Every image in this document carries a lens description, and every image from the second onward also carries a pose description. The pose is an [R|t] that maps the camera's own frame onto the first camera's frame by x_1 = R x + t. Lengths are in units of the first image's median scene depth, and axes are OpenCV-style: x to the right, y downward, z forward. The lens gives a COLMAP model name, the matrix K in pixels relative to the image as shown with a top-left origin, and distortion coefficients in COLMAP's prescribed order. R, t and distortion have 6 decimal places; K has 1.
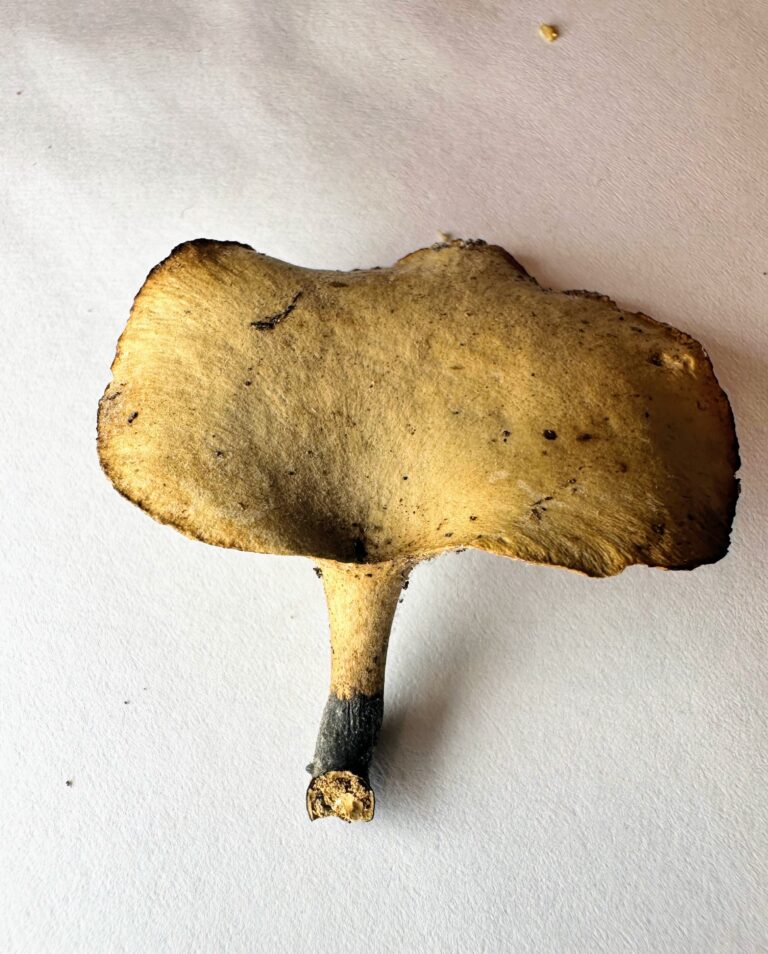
lens RADIAL K [[832.0, 0, 410.4], [0, 832.0, 477.1], [0, 0, 1]] dist [-0.004258, 0.000241]
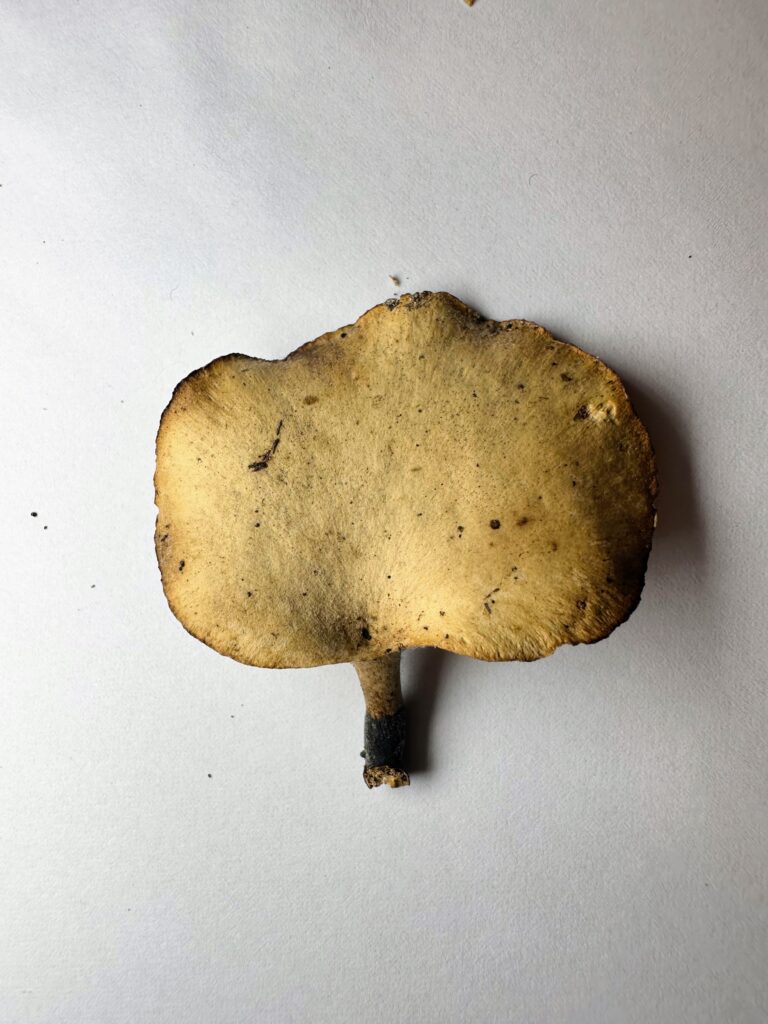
lens RADIAL K [[714.5, 0, 384.0], [0, 714.5, 512.0], [0, 0, 1]] dist [-0.003816, -0.001372]
pose [[0.980312, -0.153429, -0.124289, 0.139143], [0.186983, 0.923602, 0.334659, -0.463538], [0.063447, -0.351311, 0.934107, -0.026072]]
